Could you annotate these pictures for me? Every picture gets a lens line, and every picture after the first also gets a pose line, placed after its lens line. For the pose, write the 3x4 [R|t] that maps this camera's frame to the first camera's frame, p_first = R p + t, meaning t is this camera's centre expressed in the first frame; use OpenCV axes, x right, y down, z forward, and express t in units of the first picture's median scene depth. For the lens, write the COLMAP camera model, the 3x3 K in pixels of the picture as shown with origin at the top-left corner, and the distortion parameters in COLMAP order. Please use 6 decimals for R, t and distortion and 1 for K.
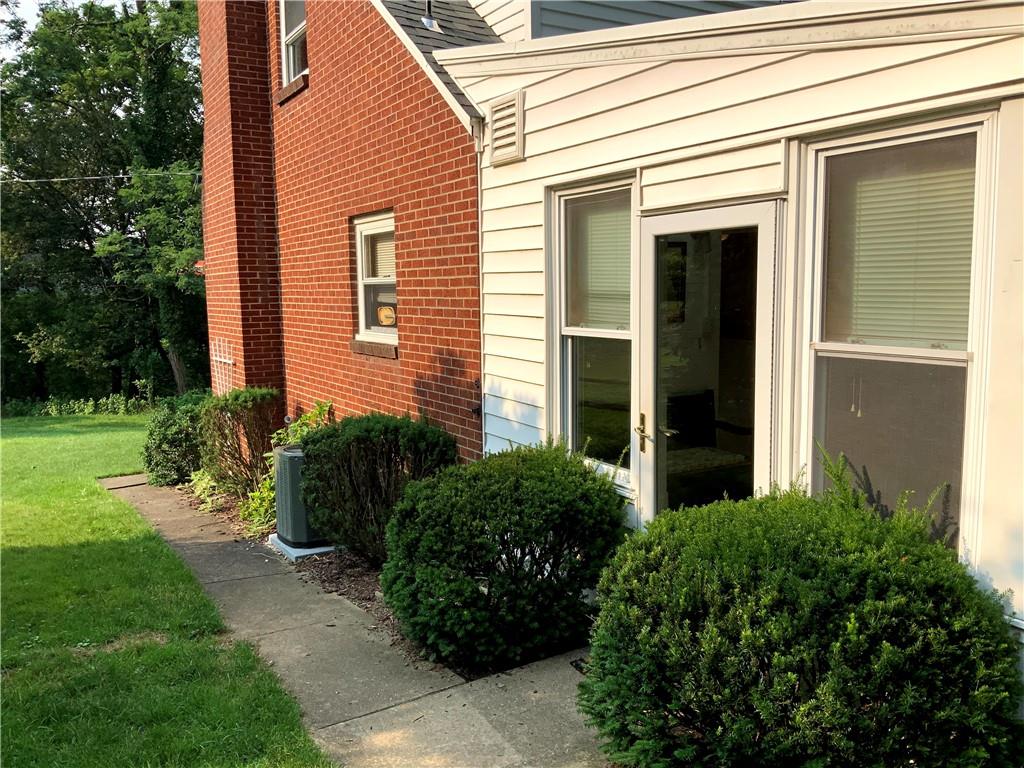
lens RADIAL K [[841.6, 0, 507.6], [0, 841.6, 385.3], [0, 0, 1]] dist [0.105833, -0.238731]
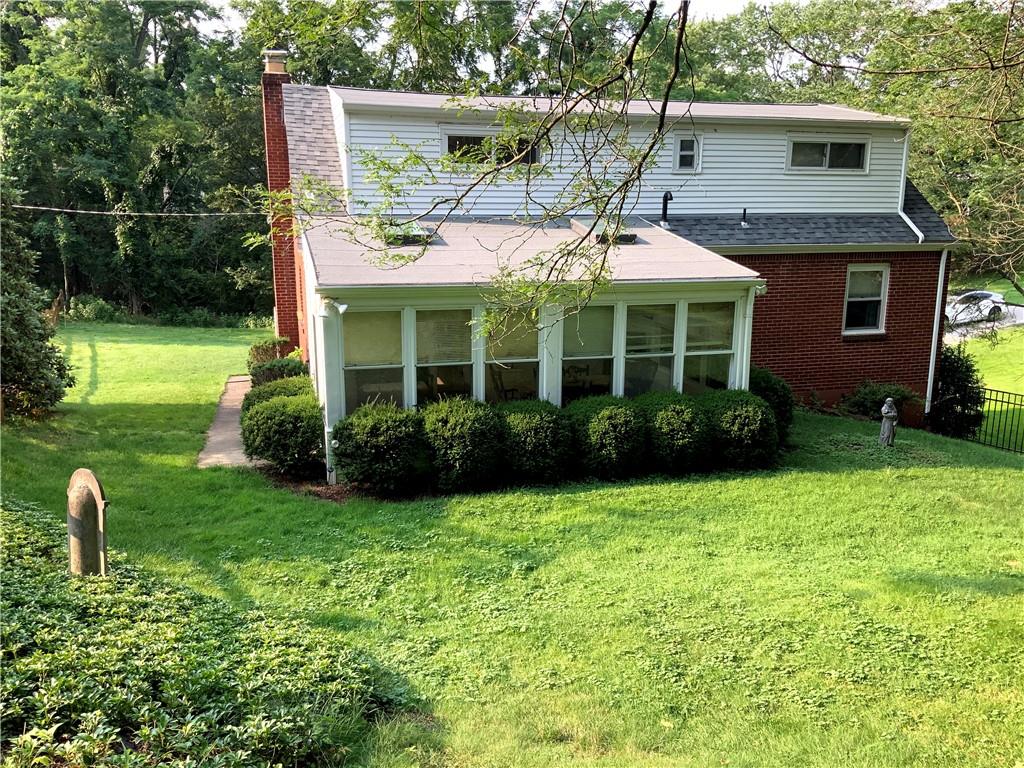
lens RADIAL K [[841.6, 0, 507.6], [0, 841.6, 385.3], [0, 0, 1]] dist [0.105833, -0.238731]
pose [[0.966866, 0.069540, -0.245629, 0.225800], [-0.044620, 0.993406, 0.105606, -0.037095], [0.251353, -0.091147, 0.963594, -0.250949]]
